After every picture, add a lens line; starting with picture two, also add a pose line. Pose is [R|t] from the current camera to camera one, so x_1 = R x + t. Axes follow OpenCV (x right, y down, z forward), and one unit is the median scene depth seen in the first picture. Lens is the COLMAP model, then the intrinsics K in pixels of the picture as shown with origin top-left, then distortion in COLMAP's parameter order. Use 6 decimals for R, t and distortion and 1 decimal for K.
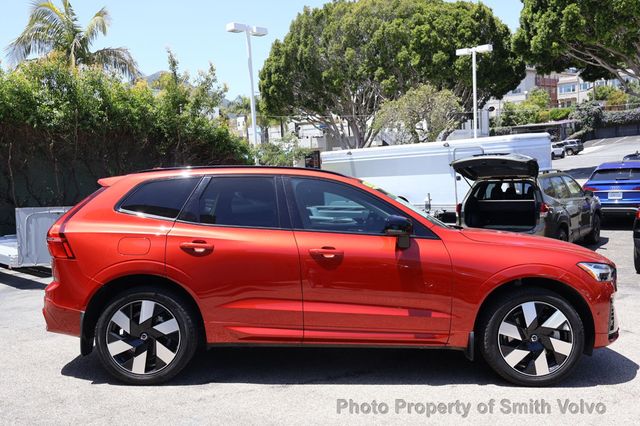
lens RADIAL K [[575.6, 0, 318.8], [0, 575.6, 211.3], [0, 0, 1]] dist [0.037439, -0.021023]
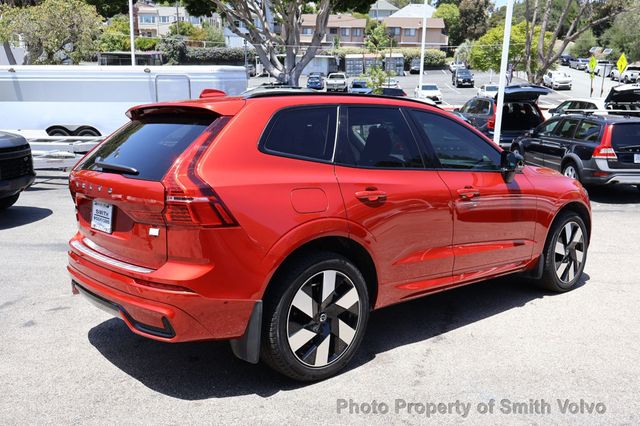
lens RADIAL K [[575.6, 0, 319.4], [0, 575.6, 213.6], [0, 0, 1]] dist [0.037439, -0.021023]
pose [[0.736592, -0.089493, 0.670391, -0.723631], [0.005728, 0.991997, 0.126132, -0.013218], [-0.676314, -0.089068, 0.731209, 0.415977]]
